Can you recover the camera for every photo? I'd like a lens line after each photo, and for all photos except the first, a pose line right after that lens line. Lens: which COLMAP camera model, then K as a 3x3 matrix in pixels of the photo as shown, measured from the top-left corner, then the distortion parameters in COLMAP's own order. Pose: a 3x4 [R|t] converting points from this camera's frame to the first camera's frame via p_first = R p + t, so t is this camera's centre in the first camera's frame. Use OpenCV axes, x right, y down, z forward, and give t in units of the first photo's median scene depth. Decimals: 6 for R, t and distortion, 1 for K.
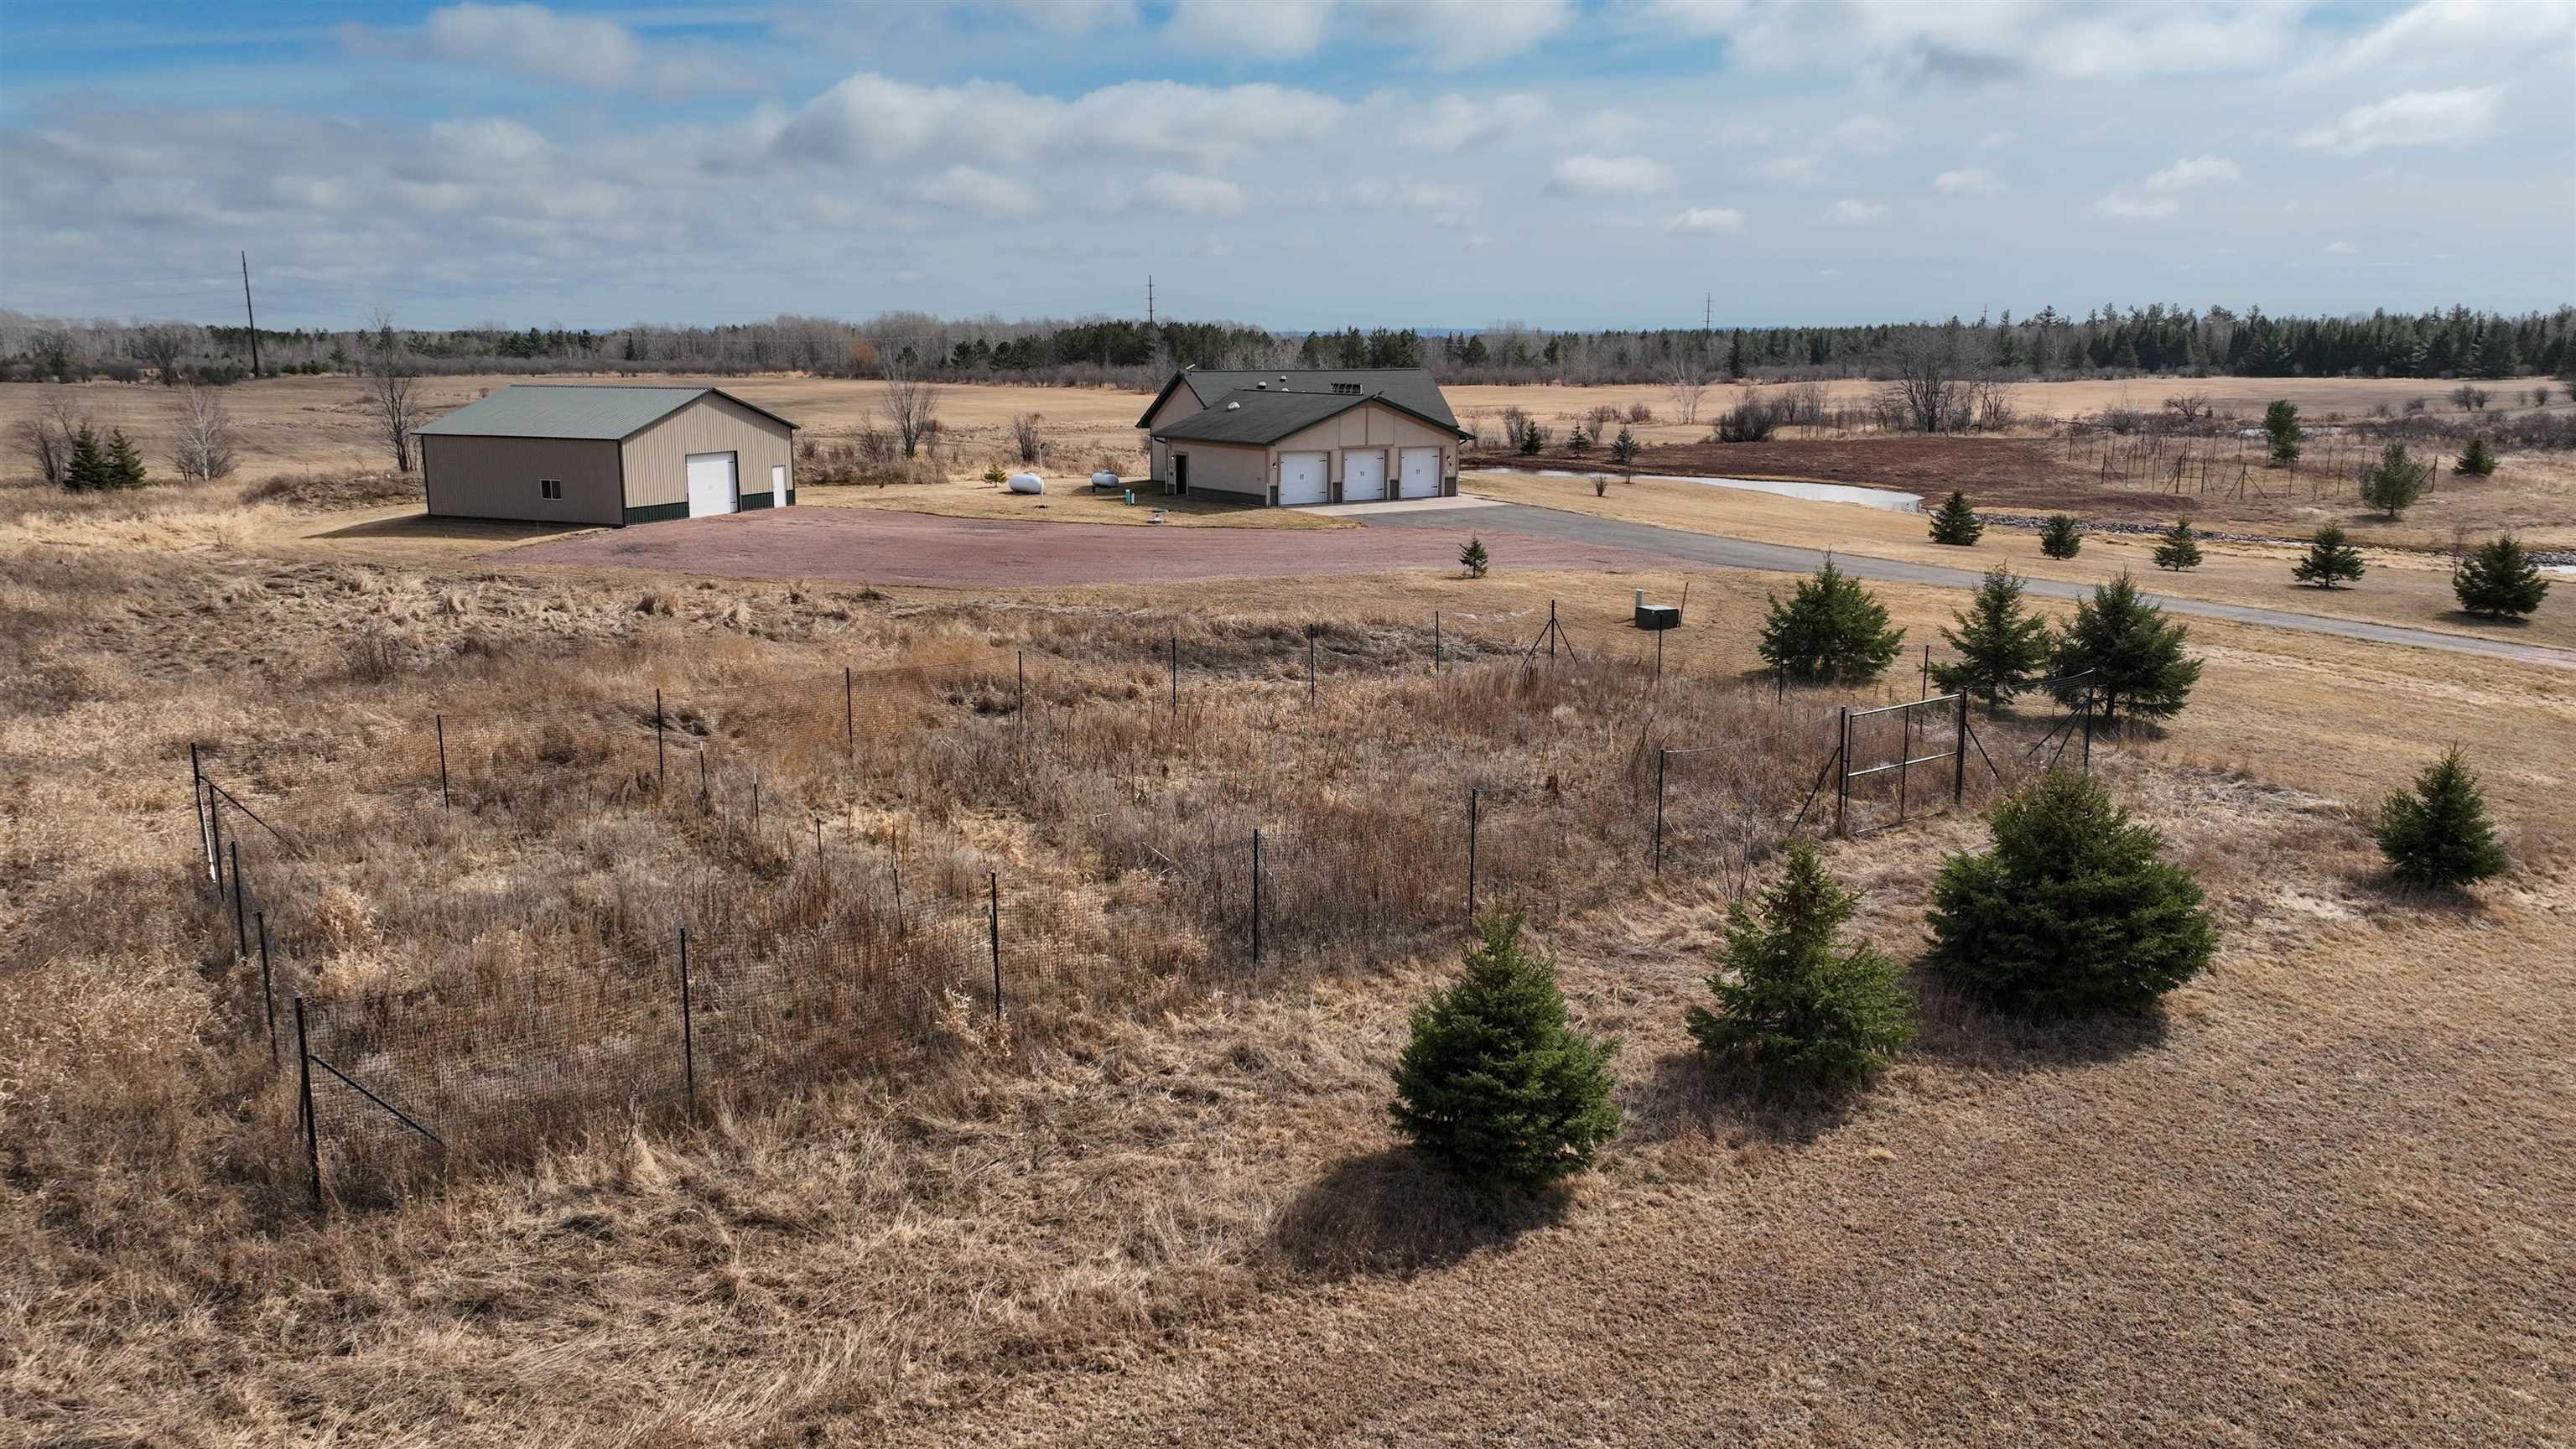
lens RADIAL K [[1814.5, 0, 1289.2], [0, 1814.5, 725.9], [0, 0, 1]] dist [0.006454, 0.000206]
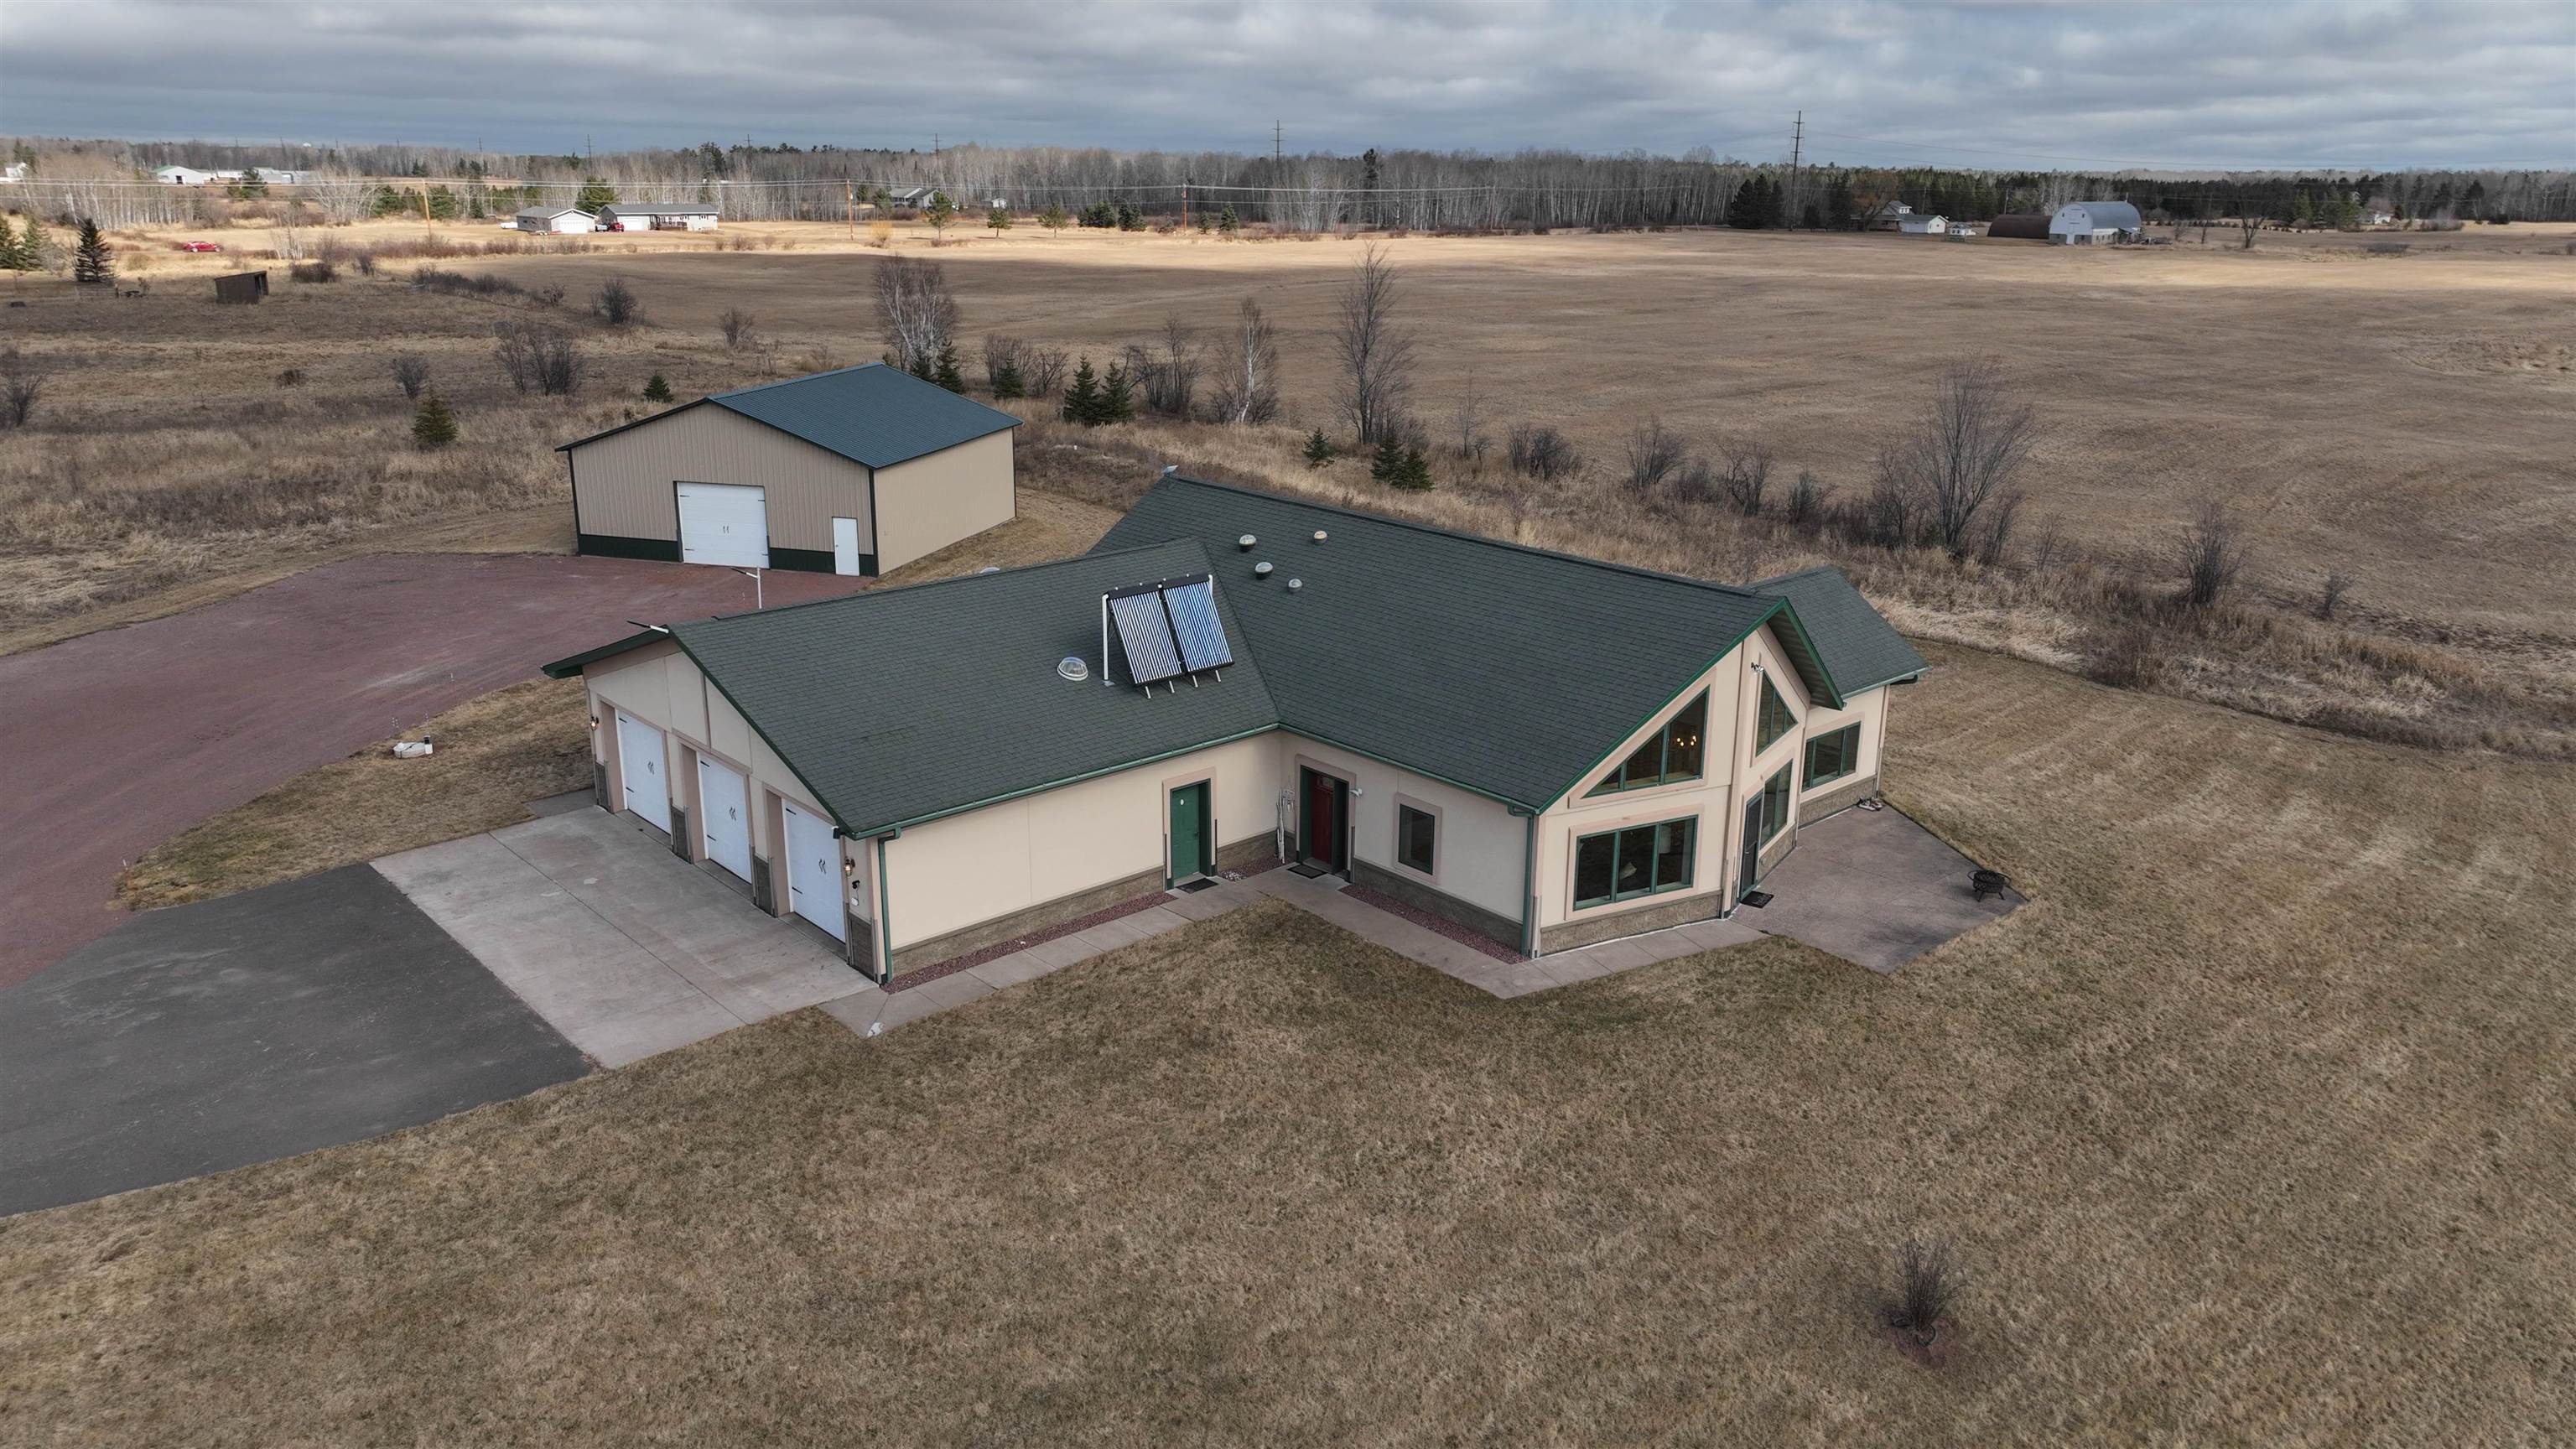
lens RADIAL K [[1809.9, 0, 1294.0], [0, 1809.9, 739.3], [0, 0, 1]] dist [0.000716, 0.017131]
pose [[0.134779, 0.299121, -0.944649, 0.193135], [-0.214125, 0.939614, 0.266976, -0.130960], [0.967463, 0.166291, 0.190690, 0.481560]]
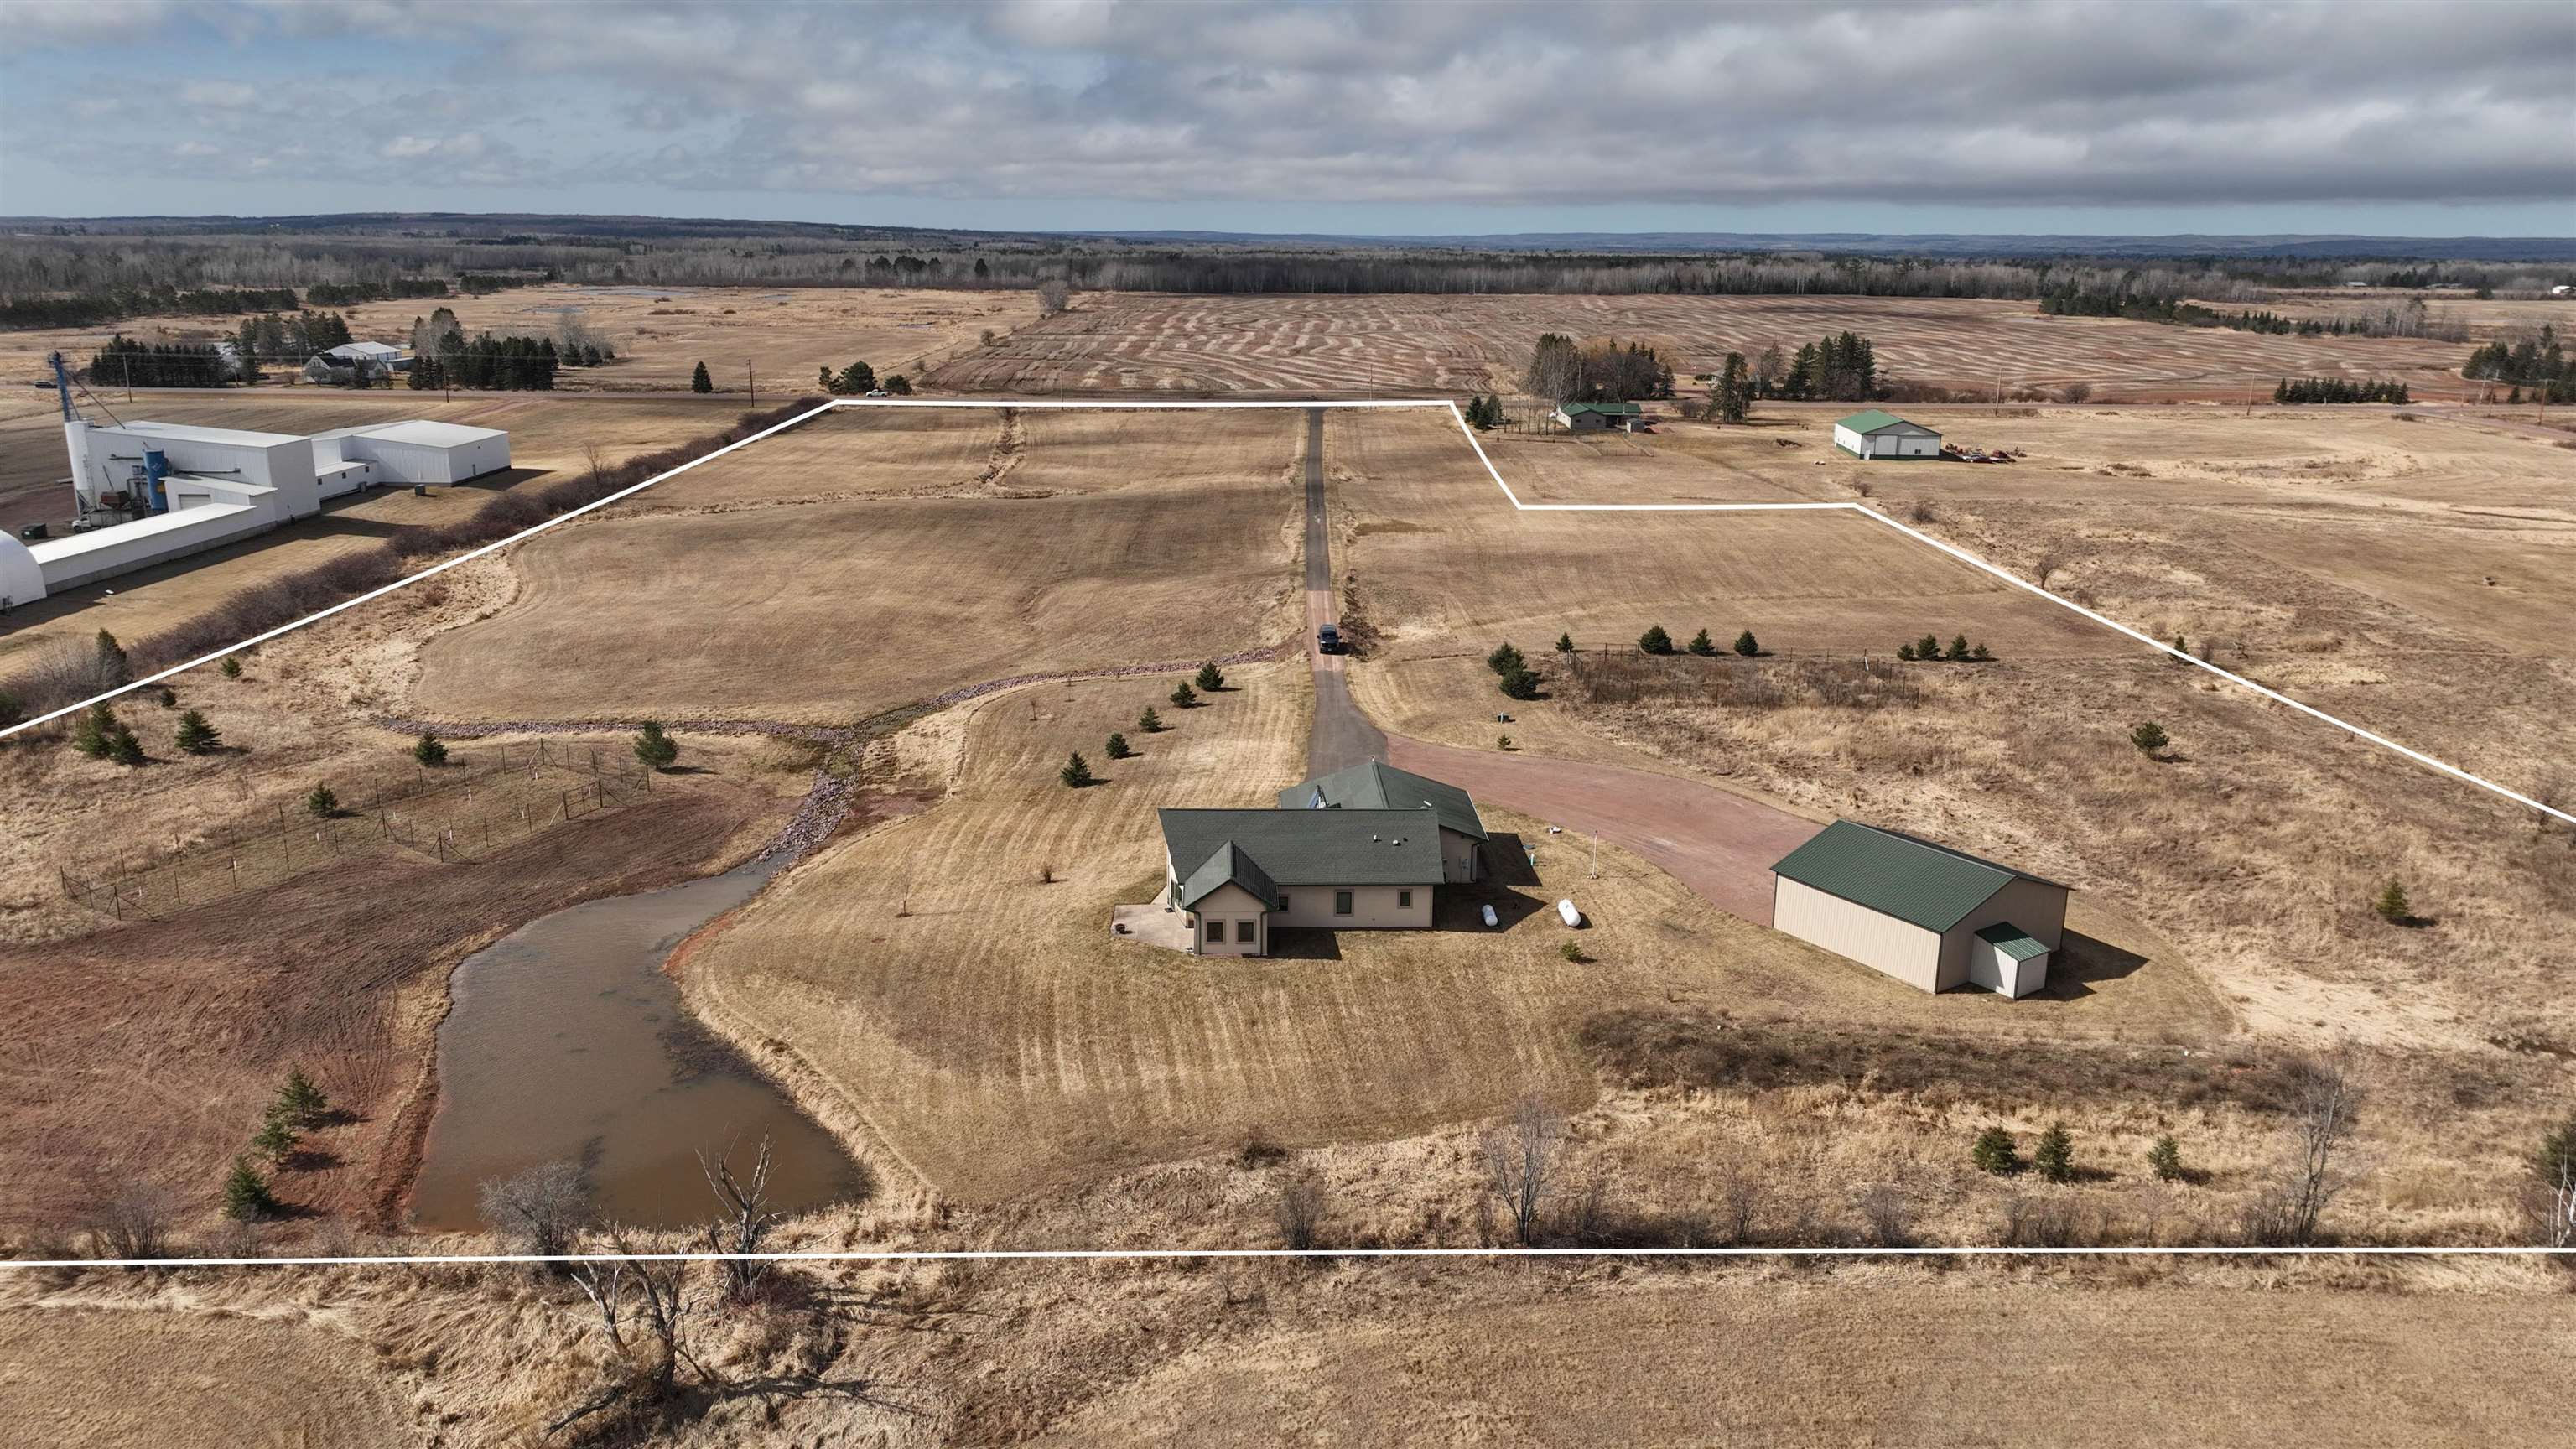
lens RADIAL K [[1809.9, 0, 1287.5], [0, 1809.9, 730.1], [0, 0, 1]] dist [0.000716, 0.017131]
pose [[-0.841152, -0.152245, 0.518926, -0.283347], [0.099671, 0.899474, 0.425454, -0.369110], [-0.531534, 0.409594, -0.741420, 0.942643]]
